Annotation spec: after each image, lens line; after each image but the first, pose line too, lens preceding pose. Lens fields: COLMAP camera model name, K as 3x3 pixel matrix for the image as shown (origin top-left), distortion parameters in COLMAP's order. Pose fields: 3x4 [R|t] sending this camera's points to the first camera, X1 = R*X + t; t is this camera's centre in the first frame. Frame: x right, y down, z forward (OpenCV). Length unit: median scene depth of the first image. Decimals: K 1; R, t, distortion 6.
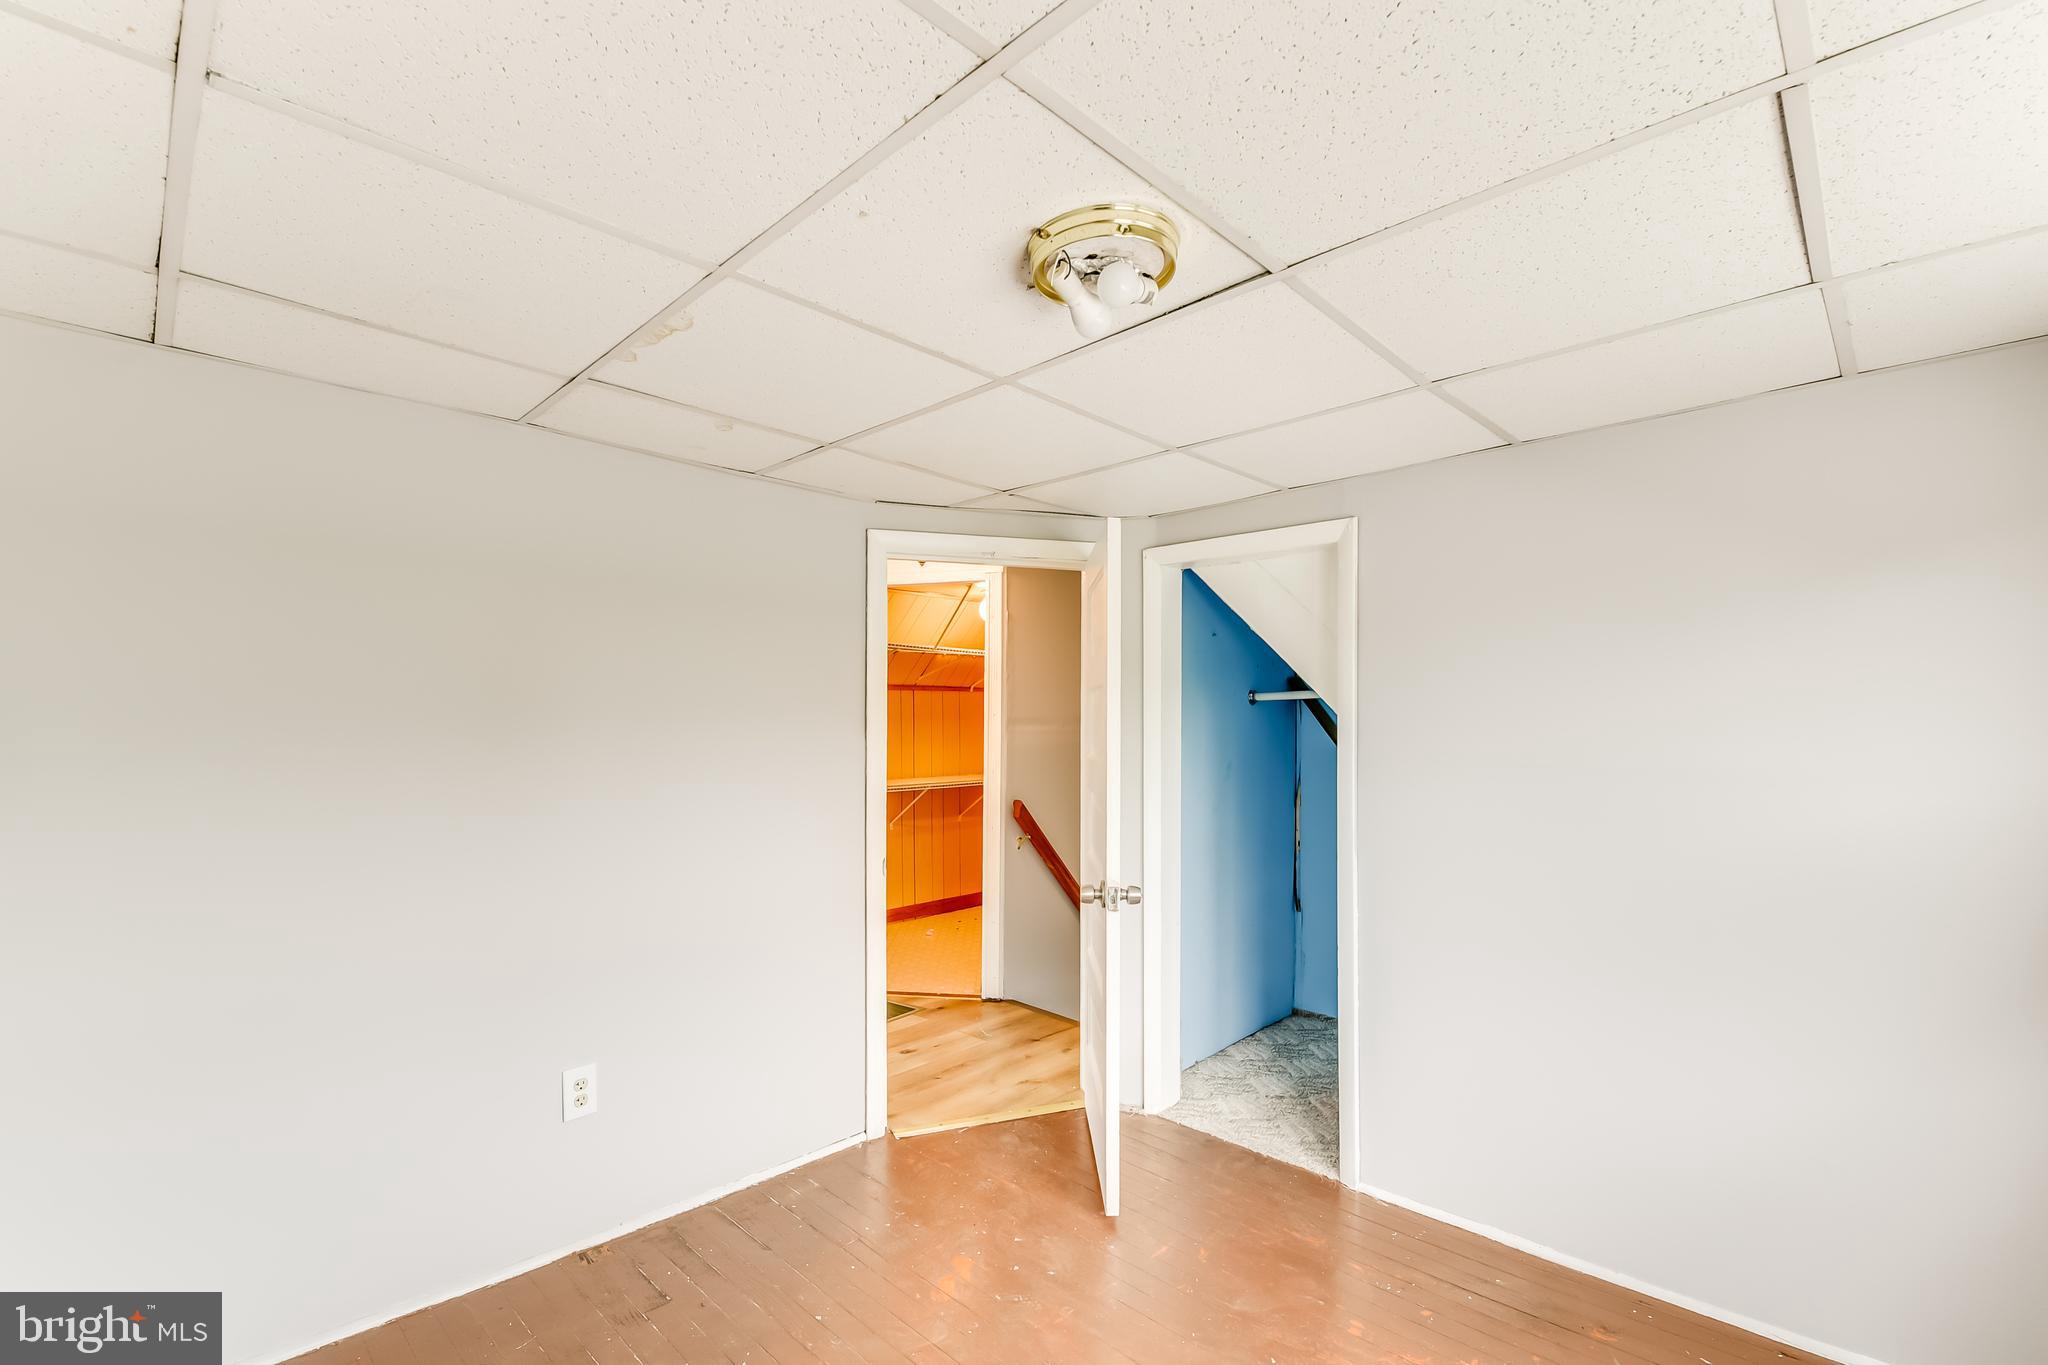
lens RADIAL K [[894.9, 0, 1025.6], [0, 894.9, 726.1], [0, 0, 1]] dist [-0.022645, -0.000003]
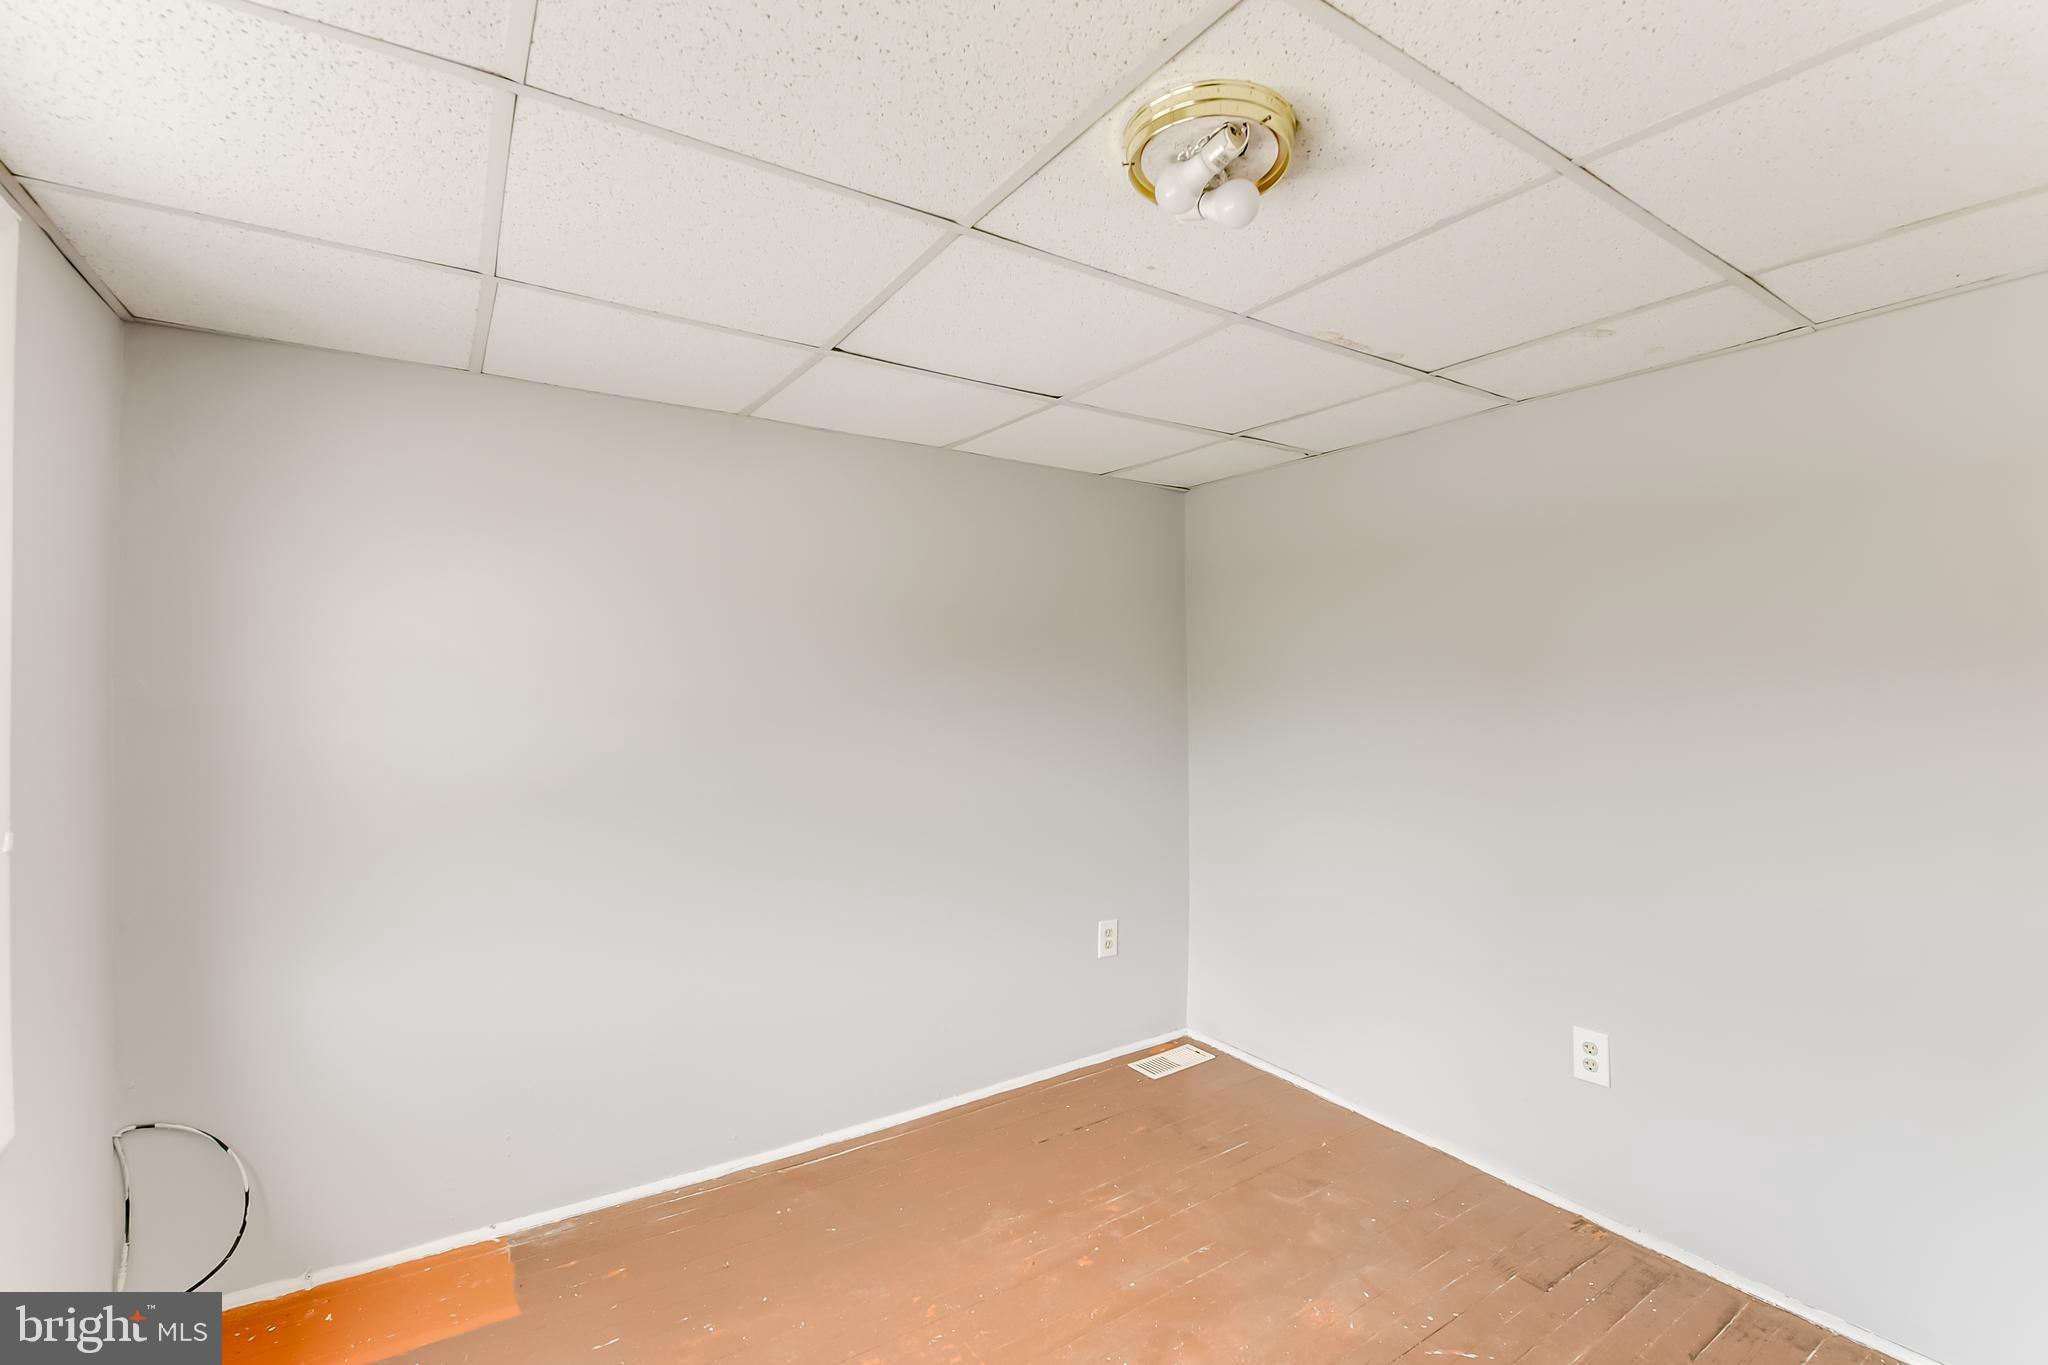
lens RADIAL K [[895.3, 0, 1016.7], [0, 895.3, 678.2], [0, 0, 1]] dist [0.004358, -0.011868]
pose [[-0.215882, -0.012687, -0.976337, 0.635623], [0.005000, 0.999888, -0.014099, 0.008833], [0.976407, -0.007925, -0.215794, 0.637994]]
